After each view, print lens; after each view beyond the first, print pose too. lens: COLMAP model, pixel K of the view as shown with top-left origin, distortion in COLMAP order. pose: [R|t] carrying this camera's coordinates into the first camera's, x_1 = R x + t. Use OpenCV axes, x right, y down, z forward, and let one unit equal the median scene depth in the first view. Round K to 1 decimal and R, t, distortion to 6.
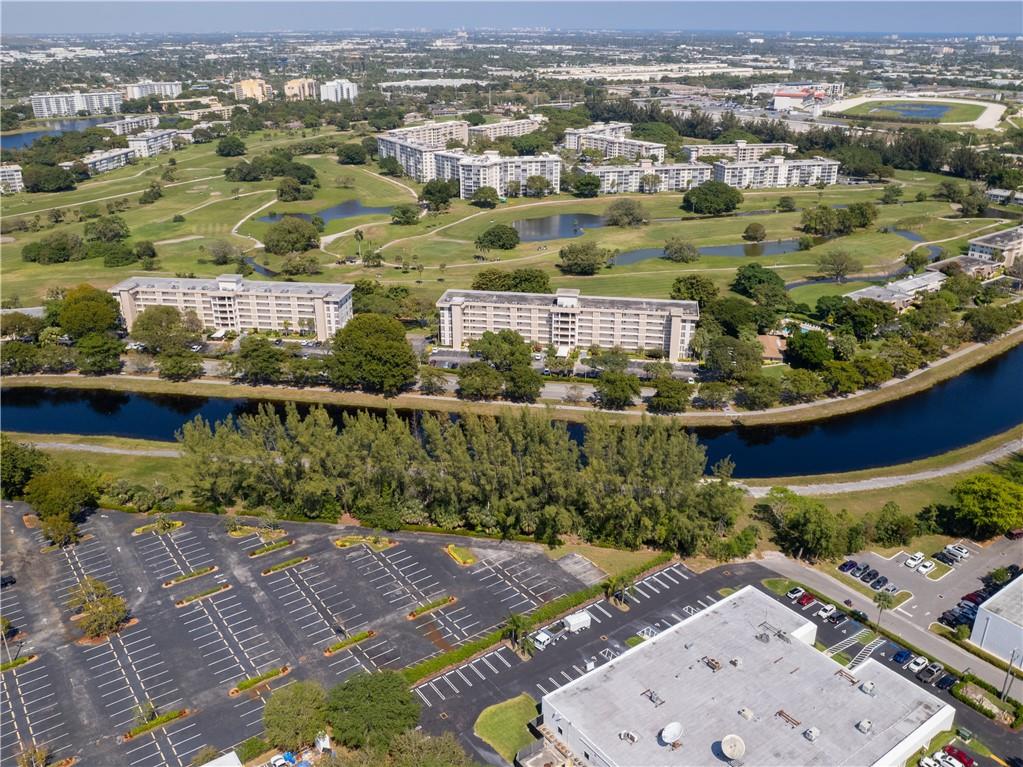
lens RADIAL K [[867.8, 0, 512.1], [0, 867.8, 381.5], [0, 0, 1]] dist [-0.065687, 0.046690]
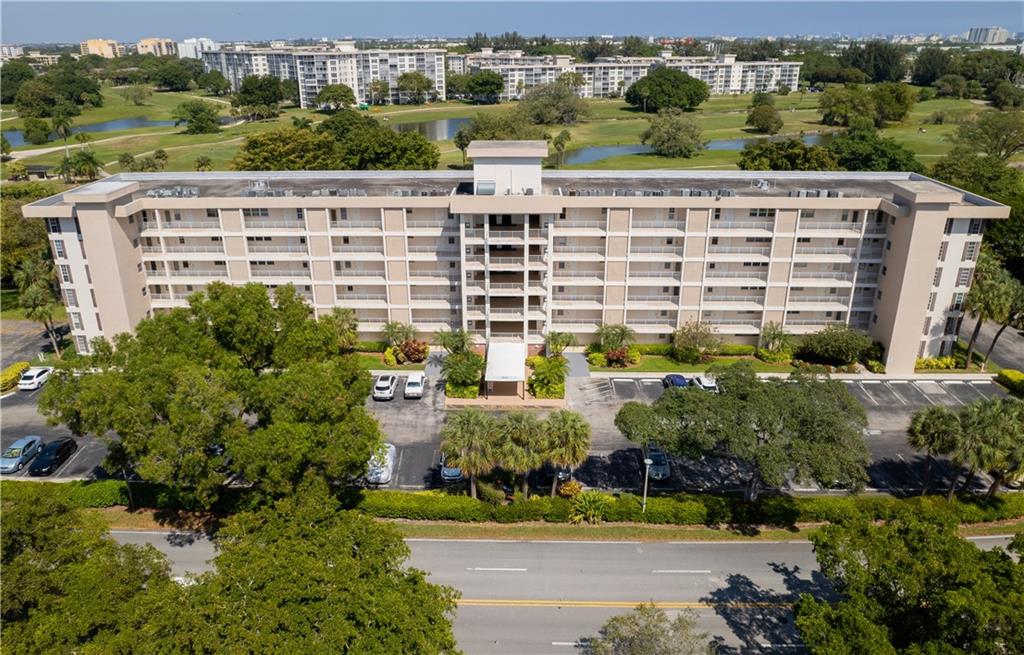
lens RADIAL K [[754.2, 0, 512.1], [0, 754.2, 331.2], [0, 0, 1]] dist [-0.013526, -0.001550]
pose [[0.989288, -0.053985, 0.135631, 0.017060], [0.055668, 0.998412, -0.008644, -0.023966], [-0.134949, 0.016101, 0.990722, 0.444552]]
